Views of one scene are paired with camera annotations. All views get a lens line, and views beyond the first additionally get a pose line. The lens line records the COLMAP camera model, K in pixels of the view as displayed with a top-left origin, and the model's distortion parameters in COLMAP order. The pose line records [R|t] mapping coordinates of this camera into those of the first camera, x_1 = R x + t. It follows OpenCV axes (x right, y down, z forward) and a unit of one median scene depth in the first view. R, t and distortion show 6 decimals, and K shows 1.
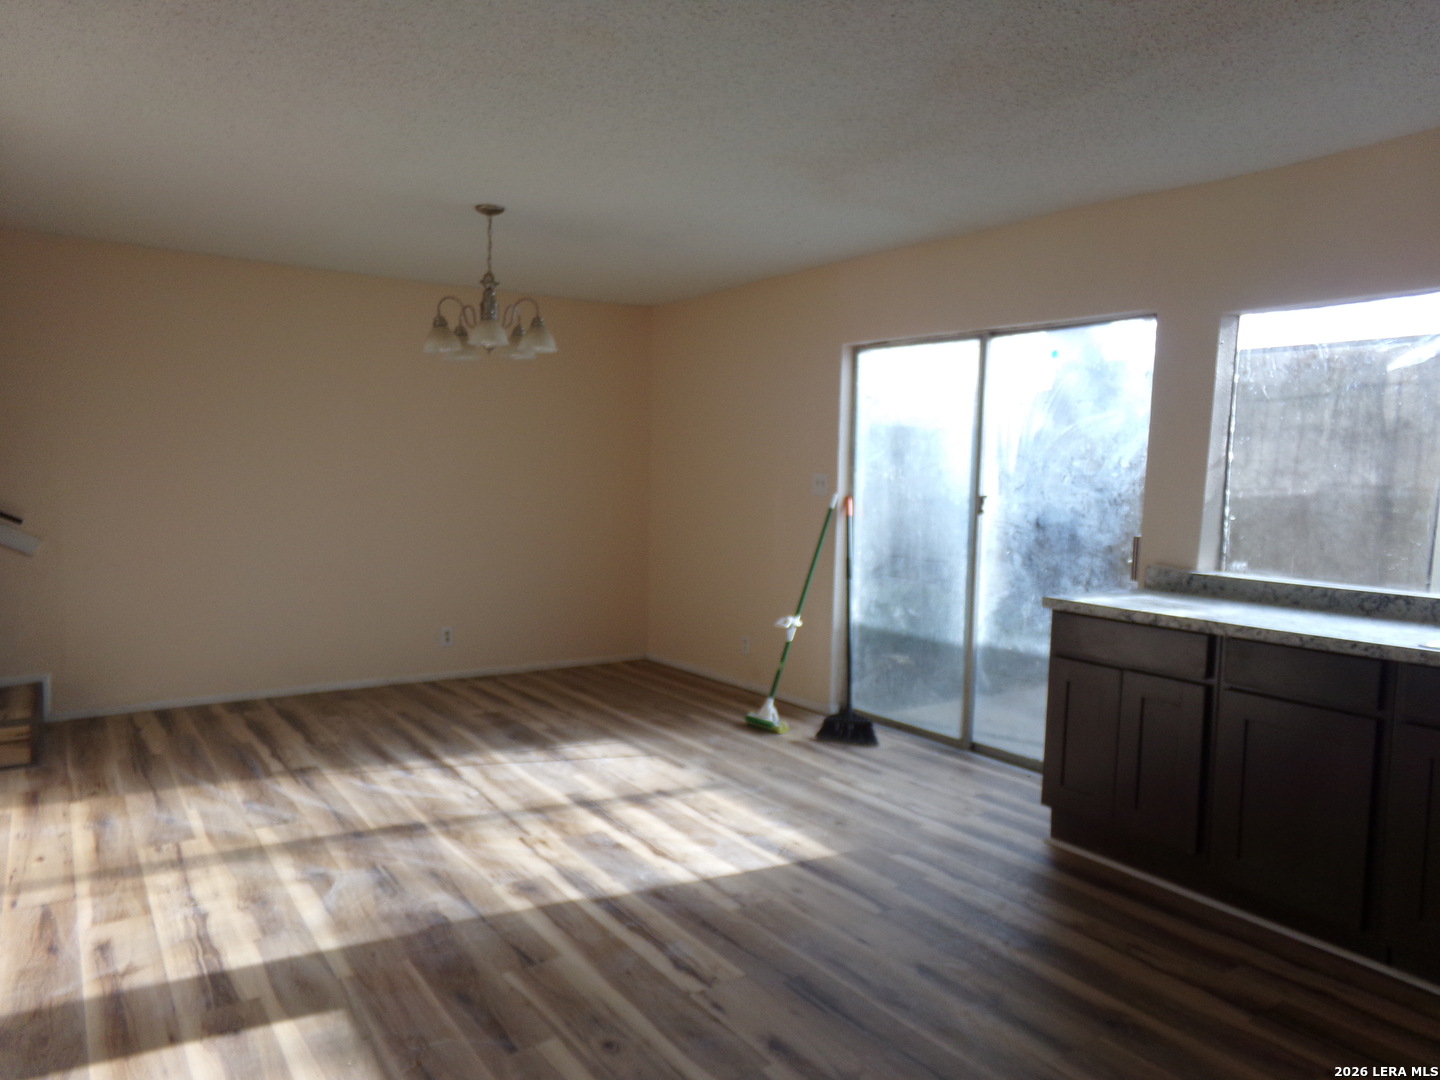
lens RADIAL K [[975.4, 0, 716.8], [0, 975.4, 543.5], [0, 0, 1]] dist [-0.047702, 0.041808]
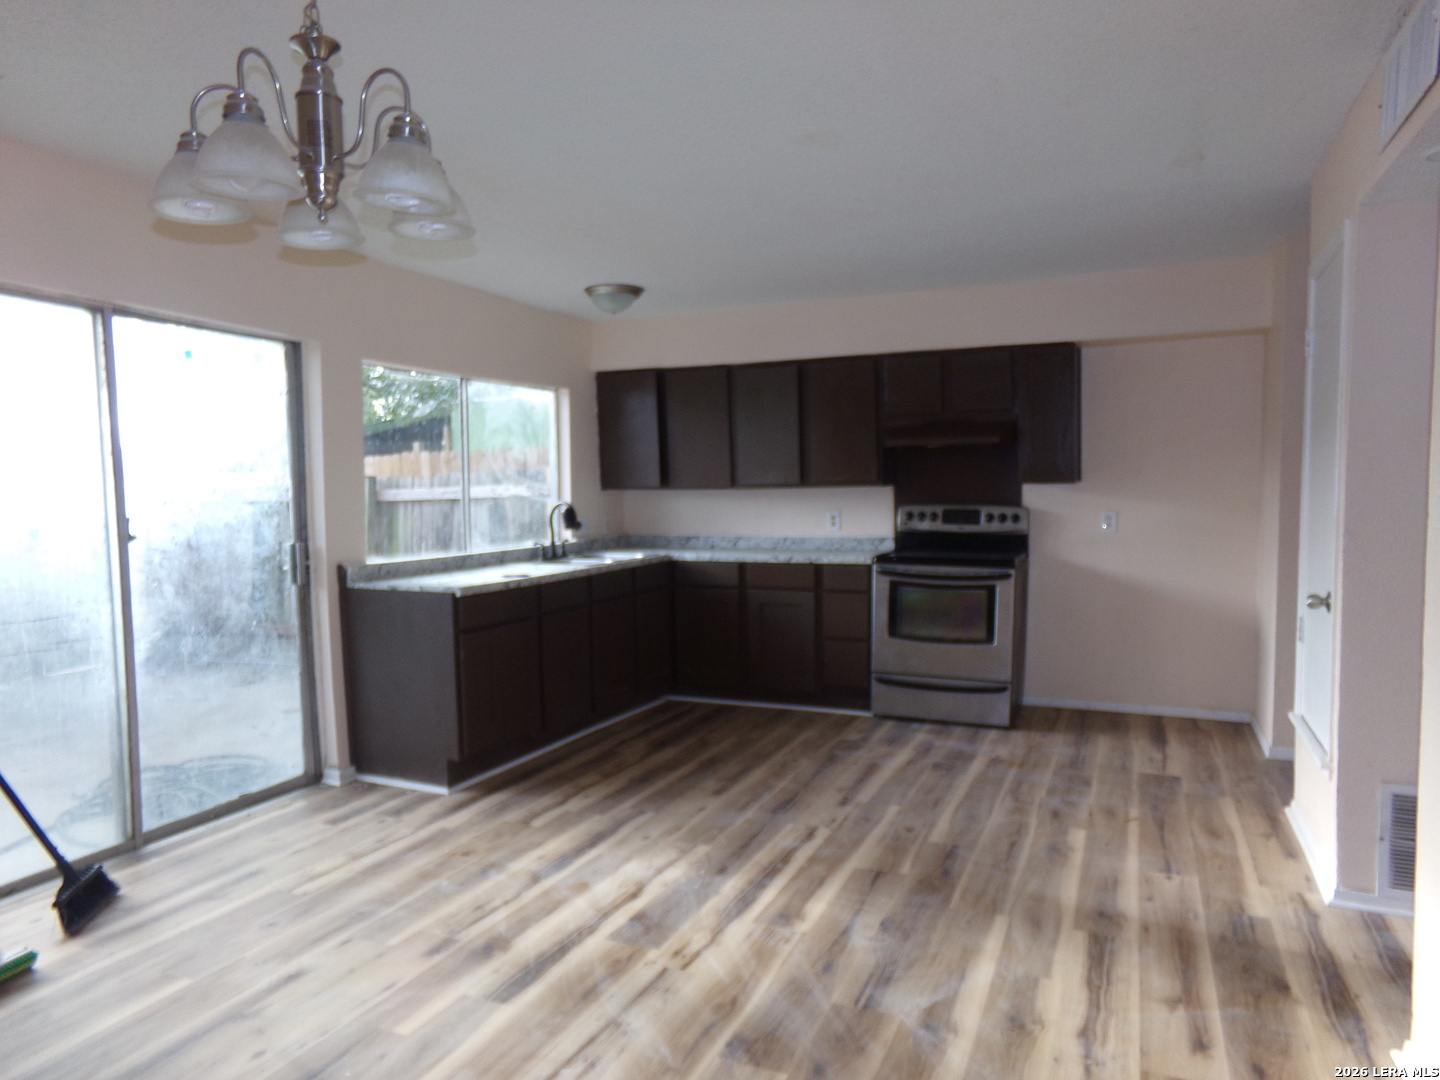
lens RADIAL K [[975.4, 0, 716.8], [0, 975.4, 543.5], [0, 0, 1]] dist [-0.047702, 0.041808]
pose [[-0.530523, -0.057450, 0.845722, -0.858496], [0.063042, 0.992264, 0.106950, -0.110313], [-0.845323, 0.110055, -0.522797, 1.364579]]
